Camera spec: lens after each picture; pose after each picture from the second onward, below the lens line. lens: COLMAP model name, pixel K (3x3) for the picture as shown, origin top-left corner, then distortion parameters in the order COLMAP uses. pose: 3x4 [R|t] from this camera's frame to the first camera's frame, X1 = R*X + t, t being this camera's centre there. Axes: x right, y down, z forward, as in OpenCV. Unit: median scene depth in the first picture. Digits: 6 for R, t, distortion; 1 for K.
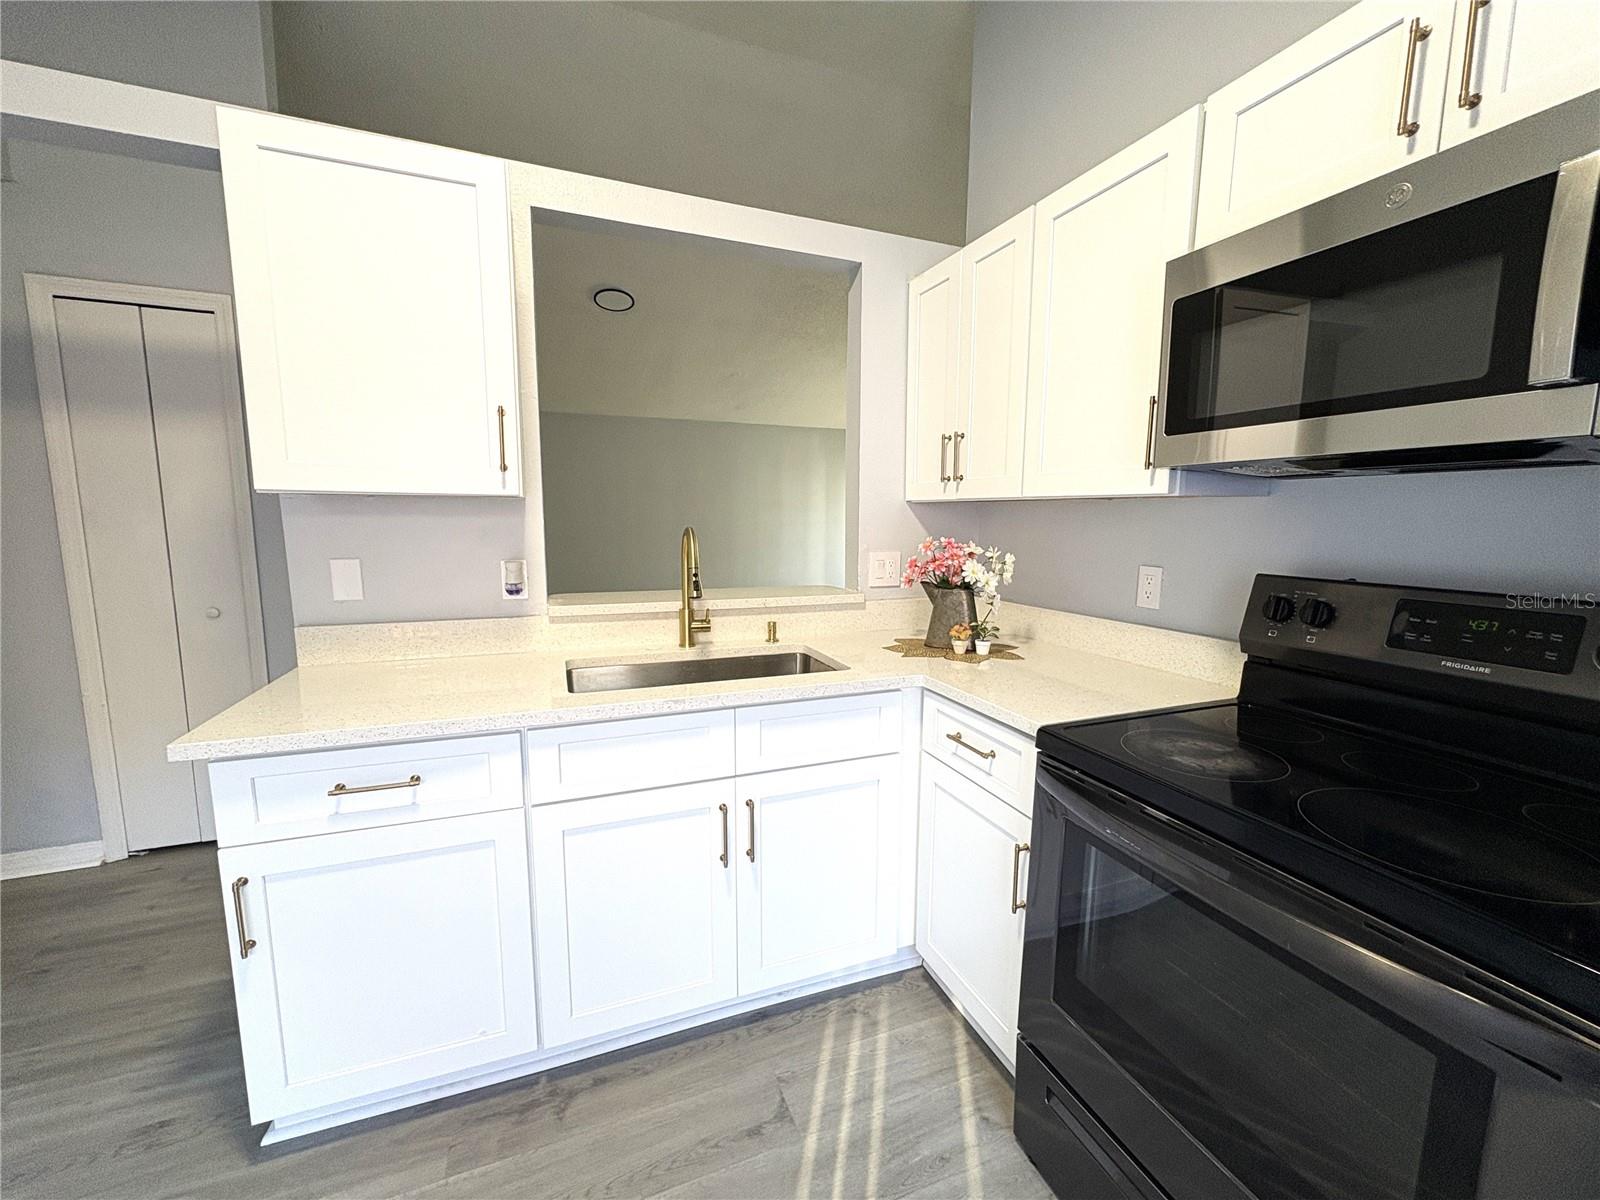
lens RADIAL K [[635.6, 0, 803.8], [0, 635.6, 603.6], [0, 0, 1]] dist [0.000323, 0.000034]
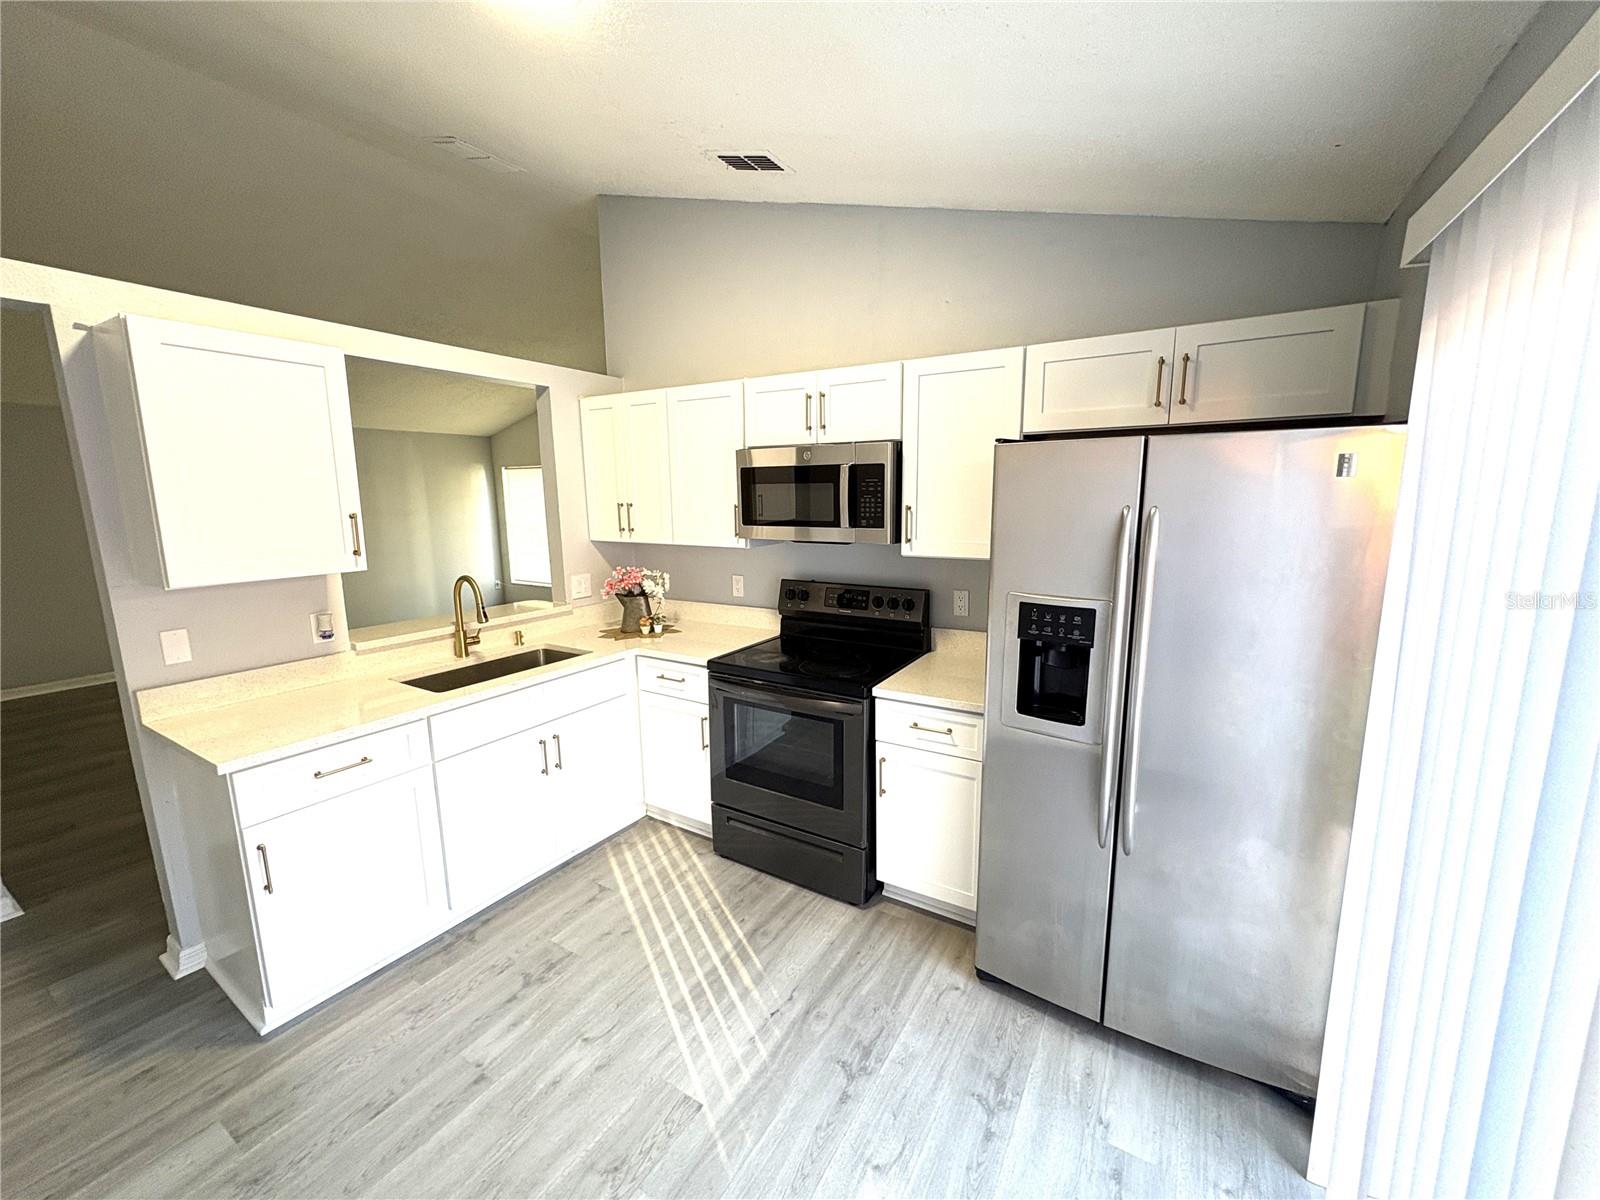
lens RADIAL K [[635.6, 0, 804.8], [0, 635.6, 598.3], [0, 0, 1]] dist [0.000323, 0.000034]
pose [[0.796717, -0.112619, 0.593766, -0.445527], [0.095706, 0.993598, 0.060036, -0.083332], [-0.596726, 0.008996, 0.802395, -0.672331]]
